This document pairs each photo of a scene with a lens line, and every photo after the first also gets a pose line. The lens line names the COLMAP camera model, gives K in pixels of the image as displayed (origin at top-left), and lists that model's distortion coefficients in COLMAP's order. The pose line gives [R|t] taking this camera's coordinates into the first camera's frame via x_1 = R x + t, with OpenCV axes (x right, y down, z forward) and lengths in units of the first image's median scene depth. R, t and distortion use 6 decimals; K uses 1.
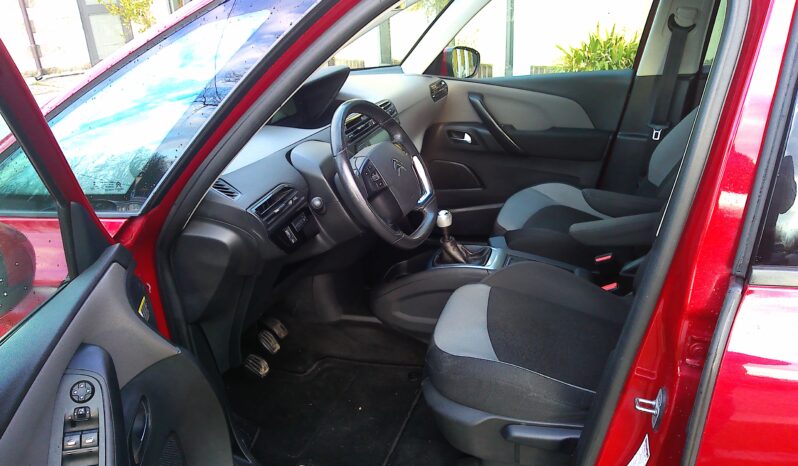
lens RADIAL K [[598.7, 0, 398.0], [0, 598.7, 233.8], [0, 0, 1]] dist [0.006603, -0.019098]
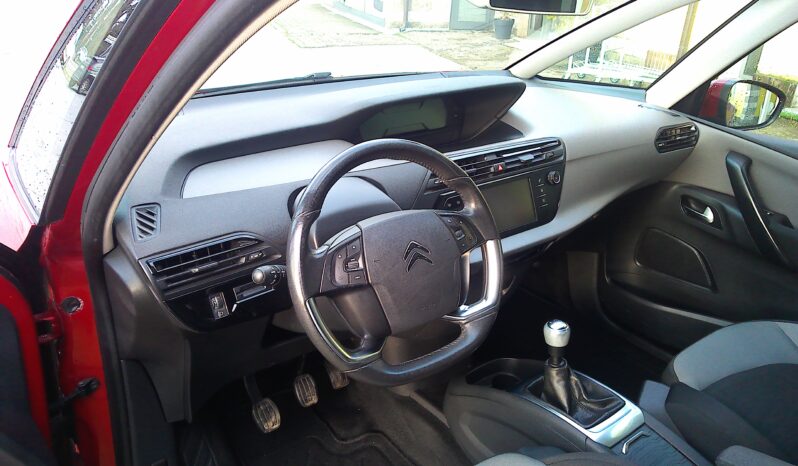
lens RADIAL K [[598.7, 0, 397.0], [0, 598.7, 231.5], [0, 0, 1]] dist [0.006603, -0.019098]
pose [[0.821933, 0.308235, -0.478976, 0.160834], [-0.292586, 0.949977, 0.109253, -0.115548], [0.488692, 0.050343, 0.871003, 0.249171]]
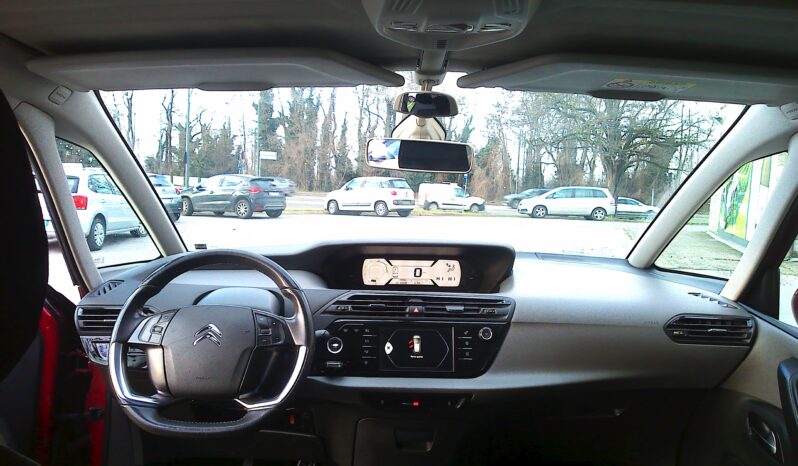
lens RADIAL K [[598.7, 0, 398.6], [0, 598.7, 233.1], [0, 0, 1]] dist [0.006603, -0.019098]
pose [[0.341703, 0.151155, -0.927573, 0.458102], [-0.412329, 0.911029, -0.003437, -0.192900], [0.844526, 0.383639, 0.373627, 0.497031]]
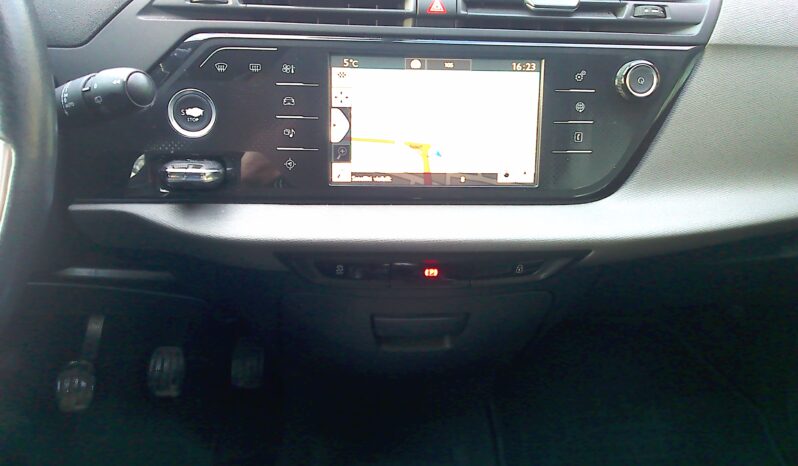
lens RADIAL K [[598.7, 0, 398.9], [0, 598.7, 232.4], [0, 0, 1]] dist [0.006603, -0.019098]
pose [[0.388227, 0.534727, -0.750565, 0.136058], [-0.424738, 0.826609, 0.369209, -0.142789], [0.817849, 0.175457, 0.548031, 0.645041]]
